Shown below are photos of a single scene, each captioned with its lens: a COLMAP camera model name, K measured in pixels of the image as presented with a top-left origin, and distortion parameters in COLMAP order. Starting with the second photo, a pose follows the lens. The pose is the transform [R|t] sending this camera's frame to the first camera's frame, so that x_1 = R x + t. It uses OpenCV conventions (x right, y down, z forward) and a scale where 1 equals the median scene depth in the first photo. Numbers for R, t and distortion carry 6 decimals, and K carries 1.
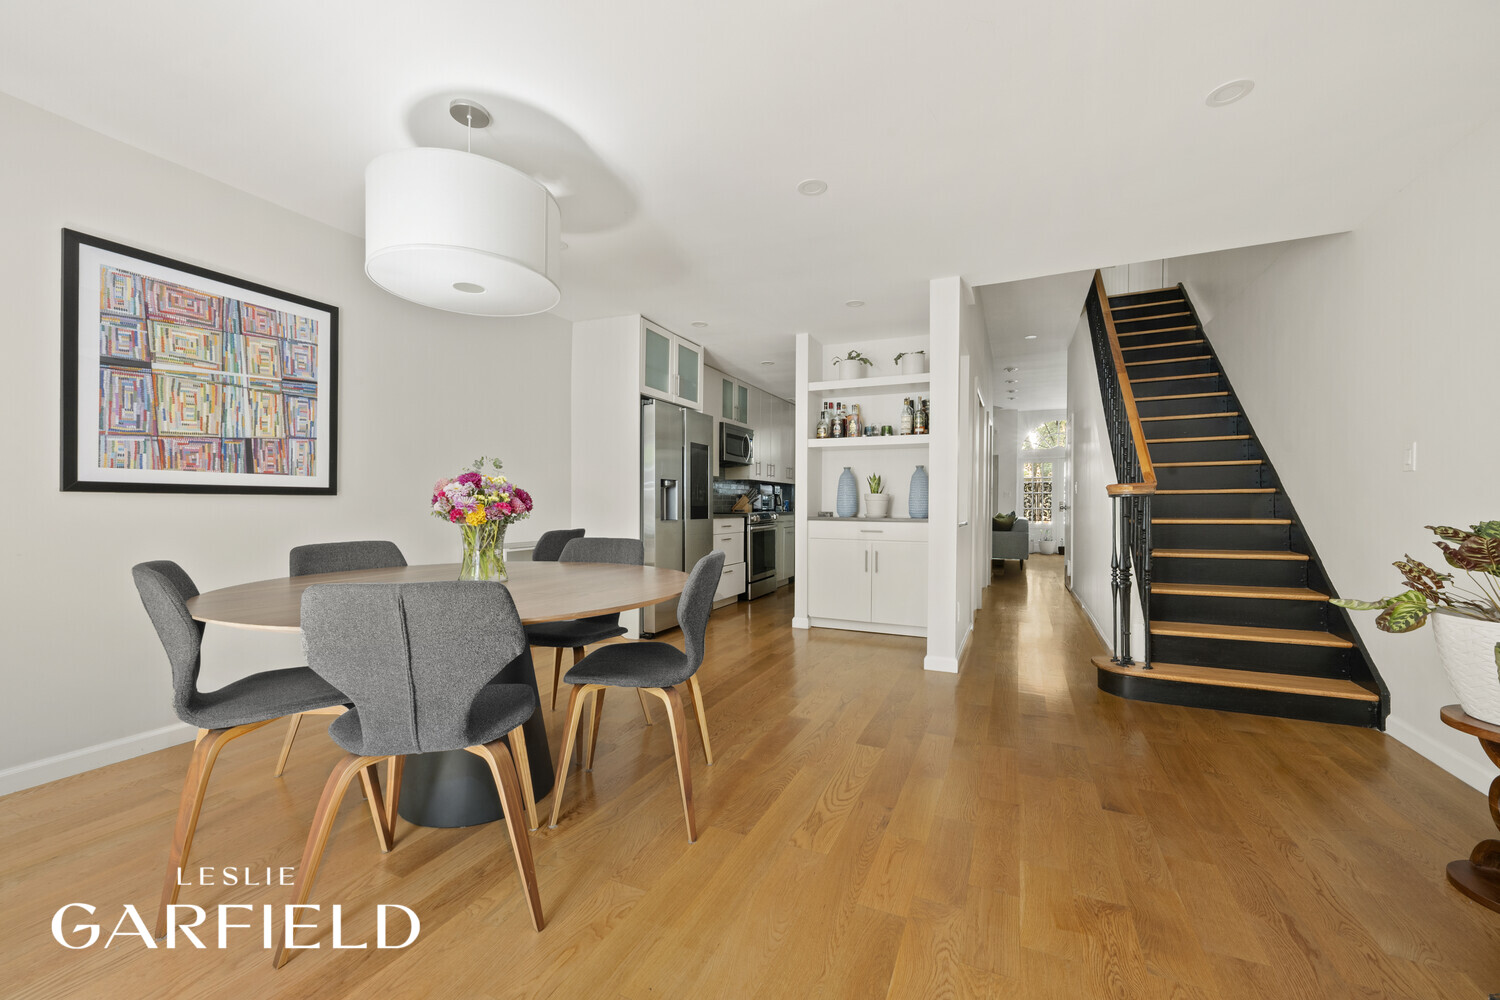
lens RADIAL K [[582.4, 0, 753.3], [0, 582.4, 501.1], [0, 0, 1]] dist [-0.001062, -0.000088]
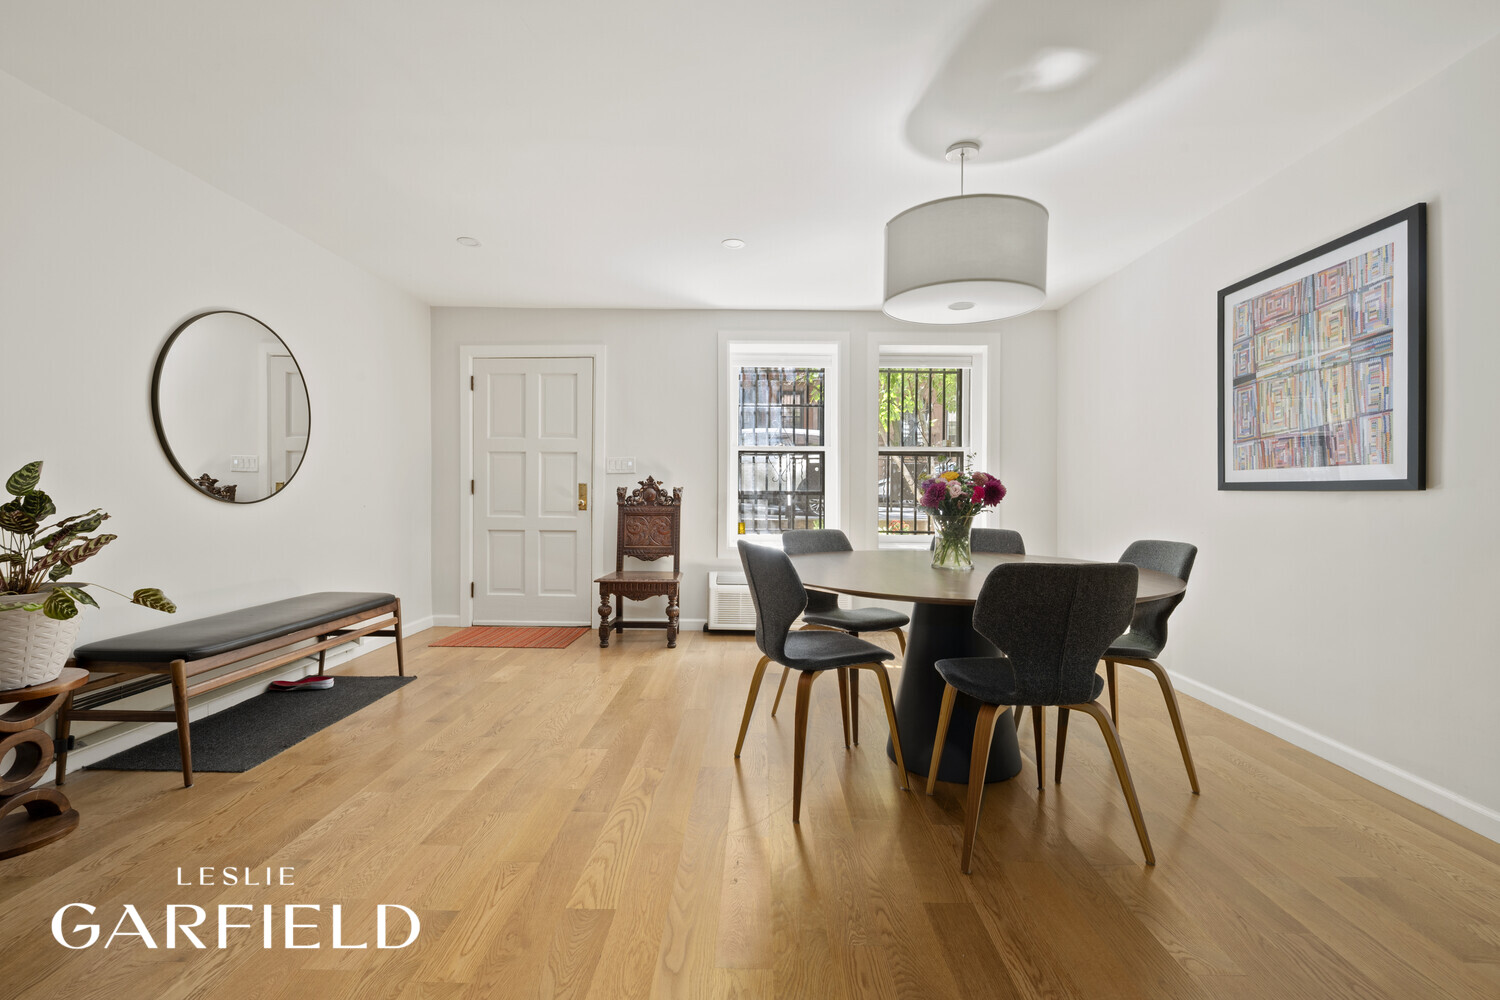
lens RADIAL K [[635.2, 0, 752.9], [0, 635.2, 495.7], [0, 0, 1]] dist [0.000505, -0.000021]
pose [[-0.913931, -0.006728, -0.405813, 0.286882], [-0.007378, 0.999973, 0.000038, 0.002182], [0.405802, 0.003029, -0.913956, 1.499775]]
